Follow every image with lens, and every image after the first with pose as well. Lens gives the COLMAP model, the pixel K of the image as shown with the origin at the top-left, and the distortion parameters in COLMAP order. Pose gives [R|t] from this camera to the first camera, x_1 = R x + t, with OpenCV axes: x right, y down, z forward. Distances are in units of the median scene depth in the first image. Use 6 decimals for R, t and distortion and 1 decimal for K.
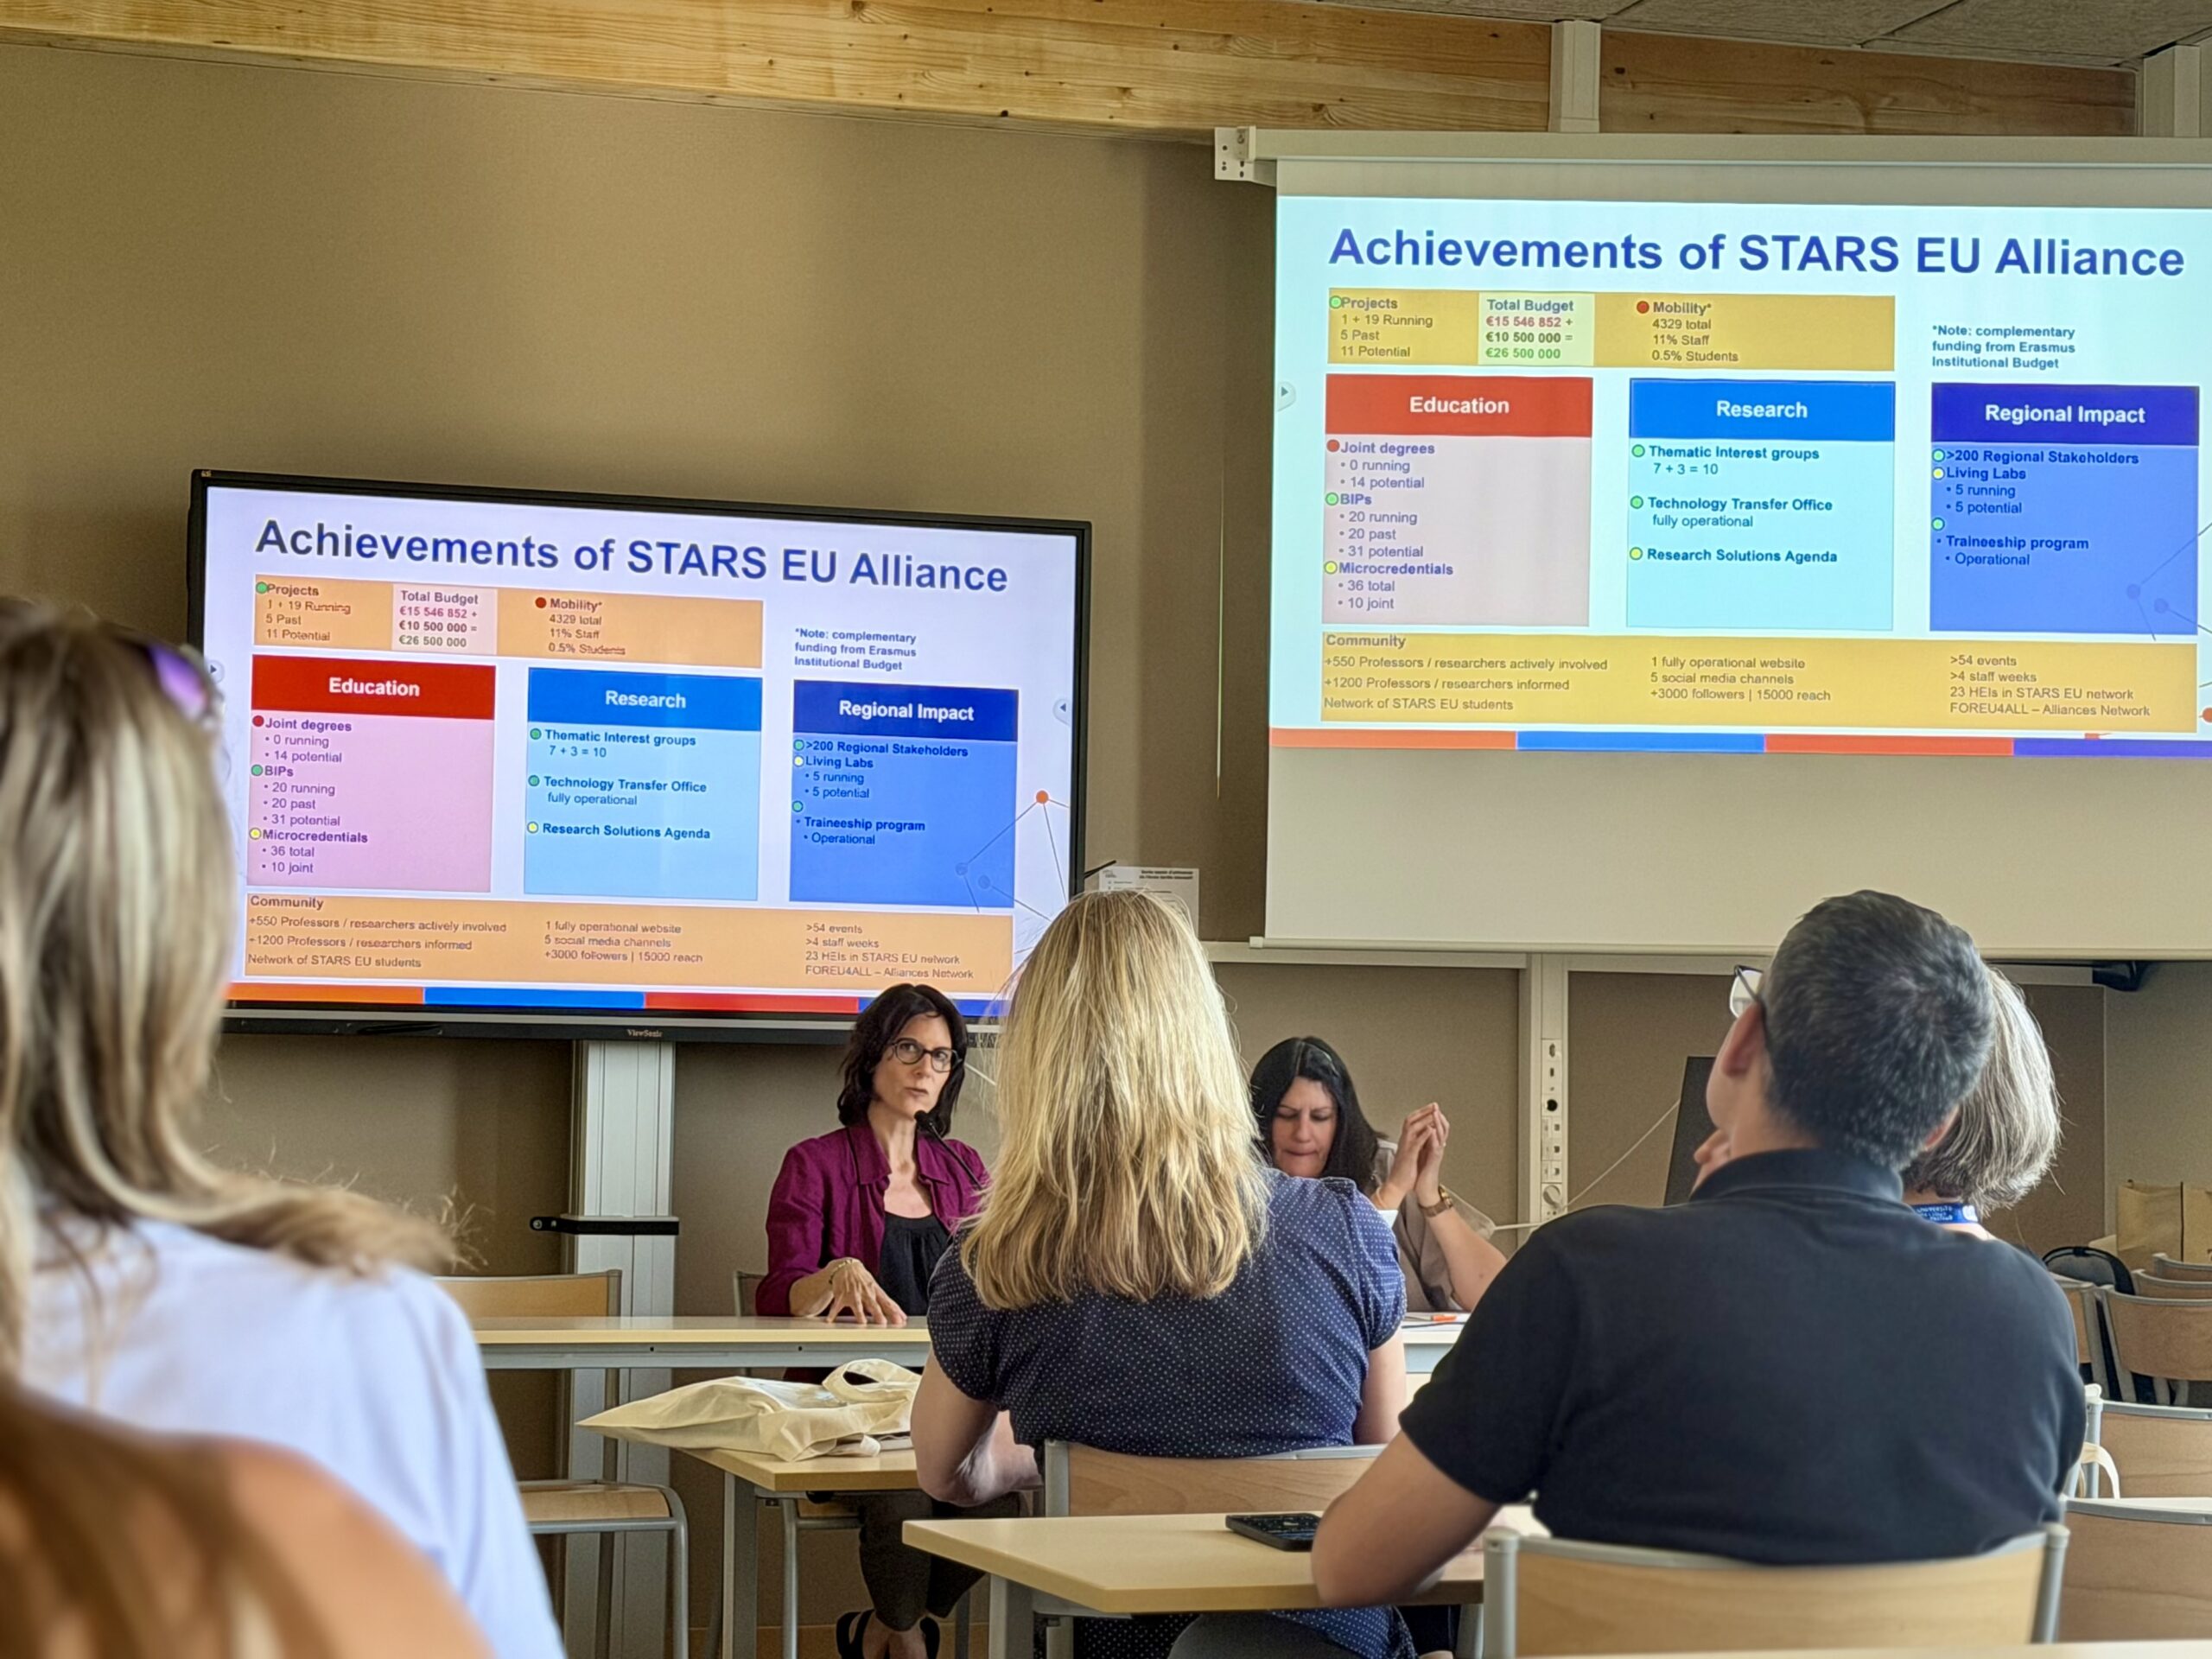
lens RADIAL K [[4750.9, 0, 1105.7], [0, 4750.9, 829.4], [0, 0, 1]] dist [0.144180, 0.000000]
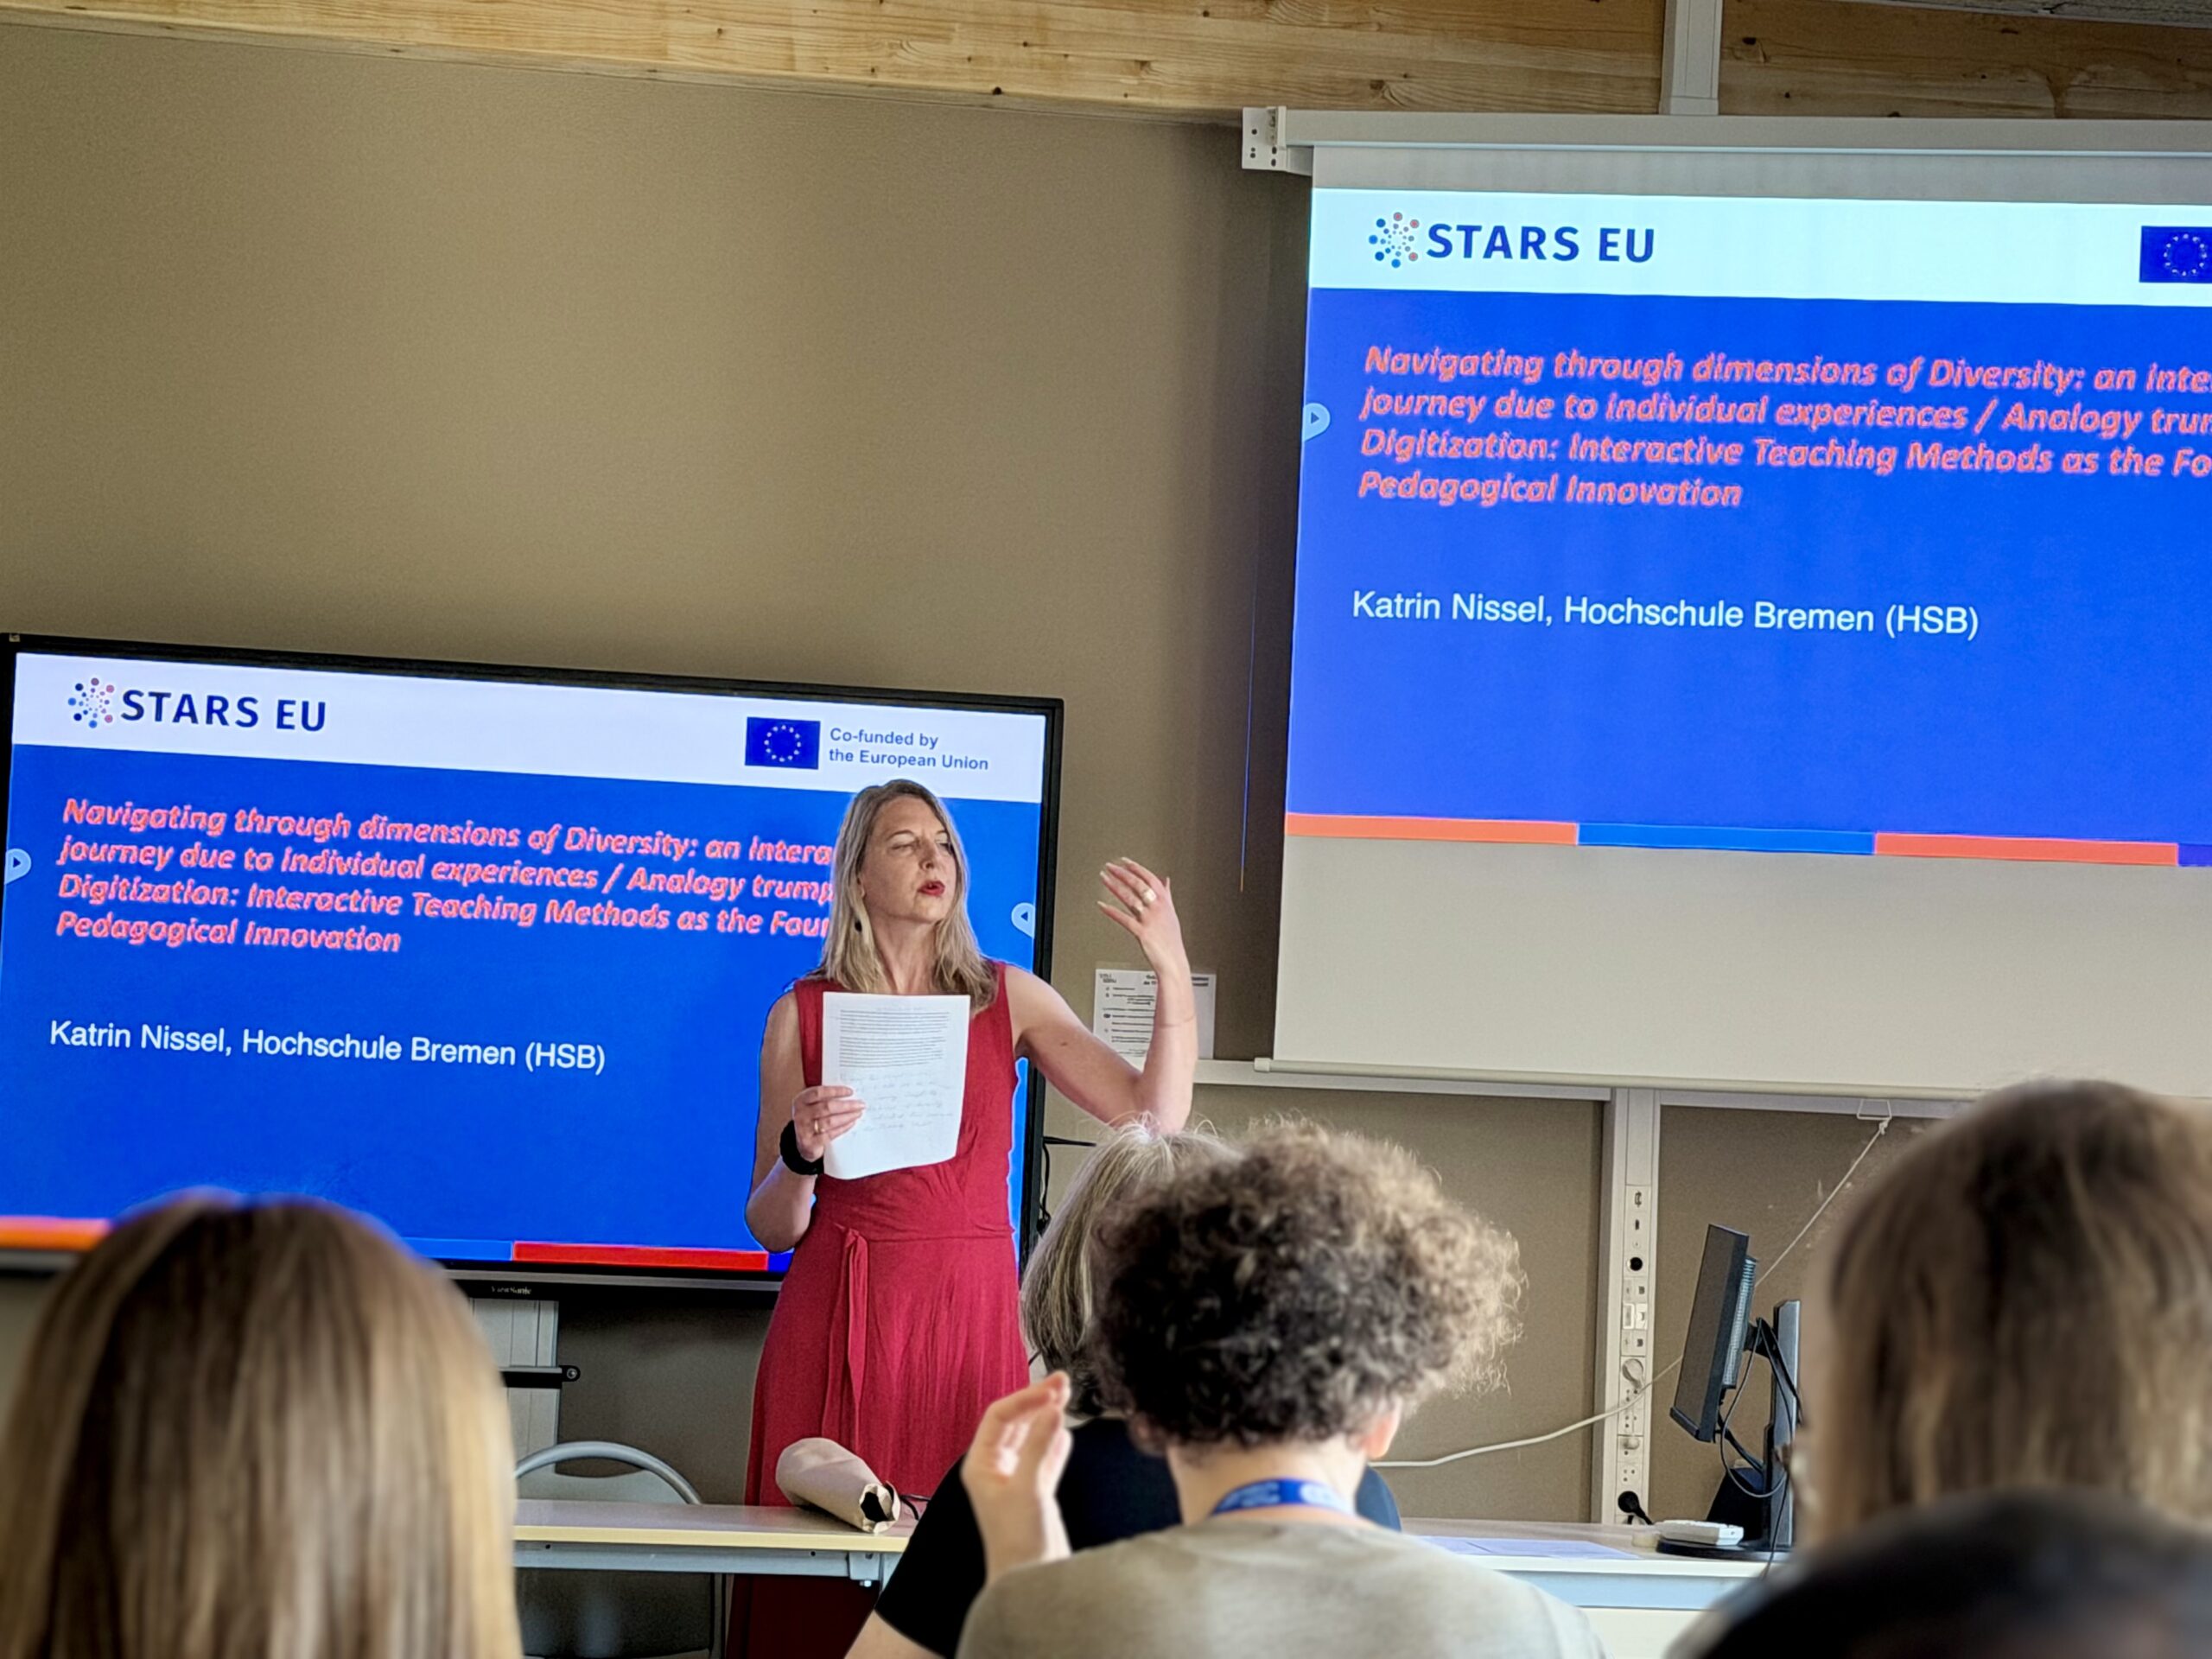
lens RADIAL K [[5010.3, 0, 1116.0], [0, 5010.3, 846.2], [0, 0, 1]] dist [0.142038, 0.000000]
pose [[0.990093, 0.020526, -0.138906, 0.126774], [-0.021280, 0.999766, -0.003944, -0.010880], [0.138793, 0.006861, 0.990298, 0.105332]]
